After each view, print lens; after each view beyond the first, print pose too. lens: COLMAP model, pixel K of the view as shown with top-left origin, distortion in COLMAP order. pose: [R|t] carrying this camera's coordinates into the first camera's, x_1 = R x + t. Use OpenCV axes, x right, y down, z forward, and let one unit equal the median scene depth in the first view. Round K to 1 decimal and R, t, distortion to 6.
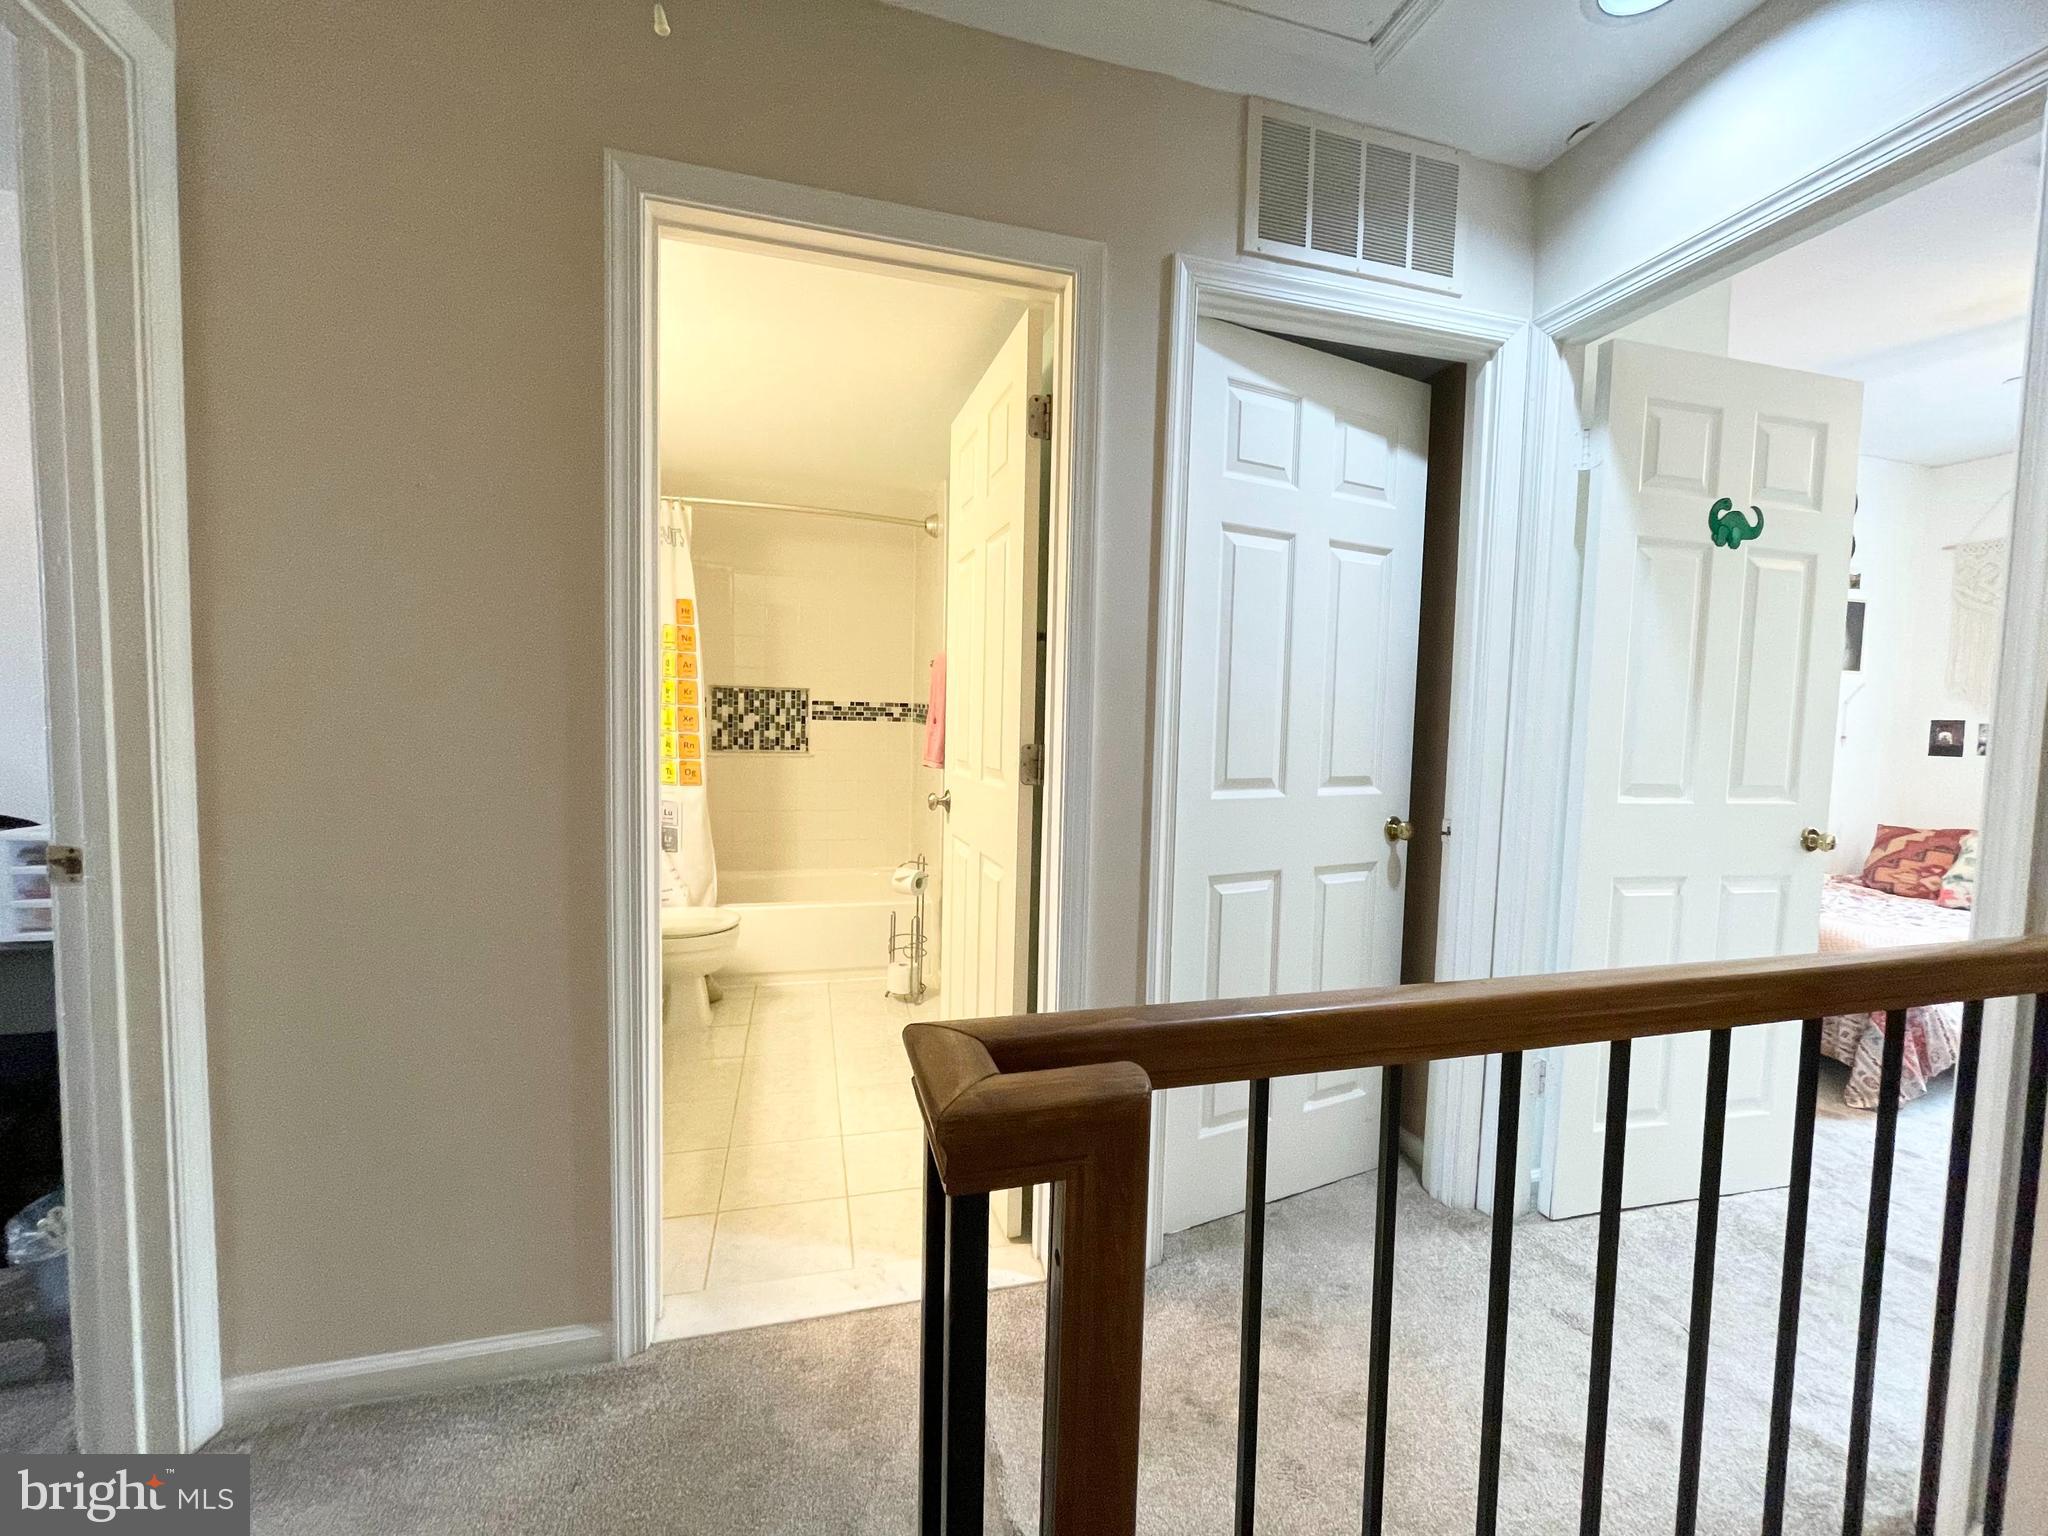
lens RADIAL K [[823.6, 0, 1031.2], [0, 823.6, 761.1], [0, 0, 1]] dist [-0.002927, 0.000134]
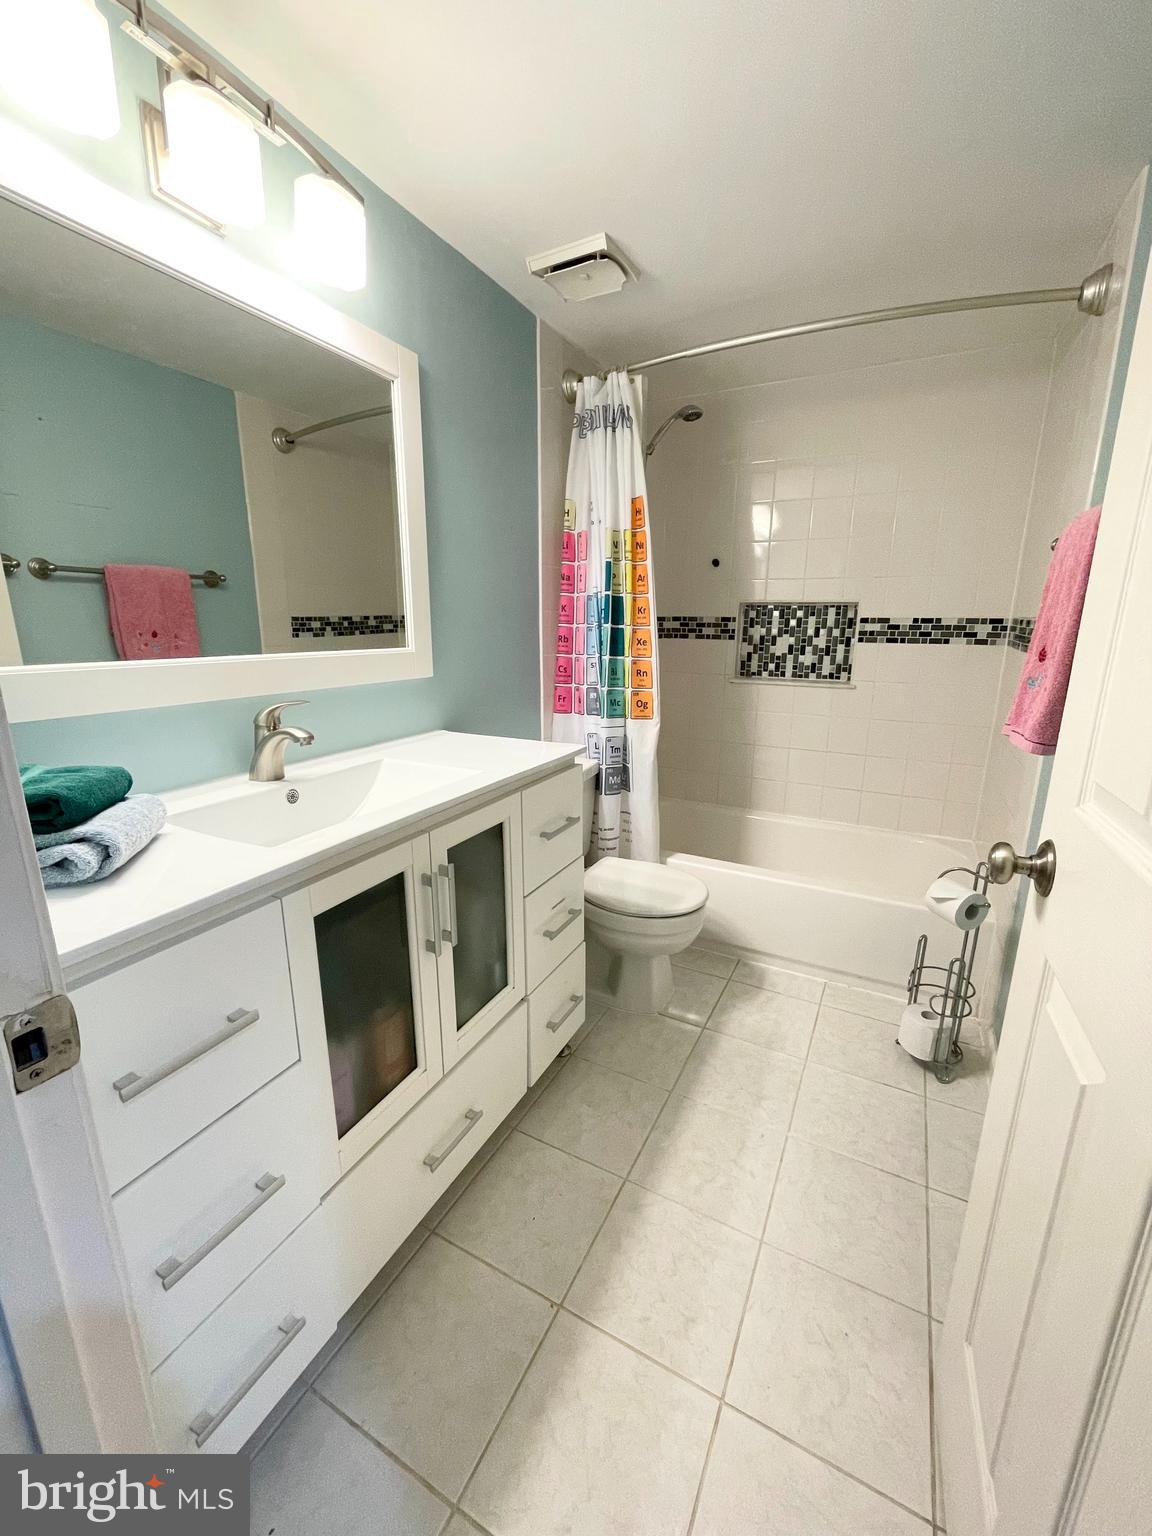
lens RADIAL K [[617.7, 0, 580.3], [0, 617.7, 771.1], [0, 0, 1]] dist [-0.002927, 0.000134]
pose [[0.727453, 0.142965, -0.671098, -0.041716], [-0.027808, 0.983392, 0.179350, -0.027301], [0.685593, -0.111807, 0.719348, 0.370377]]
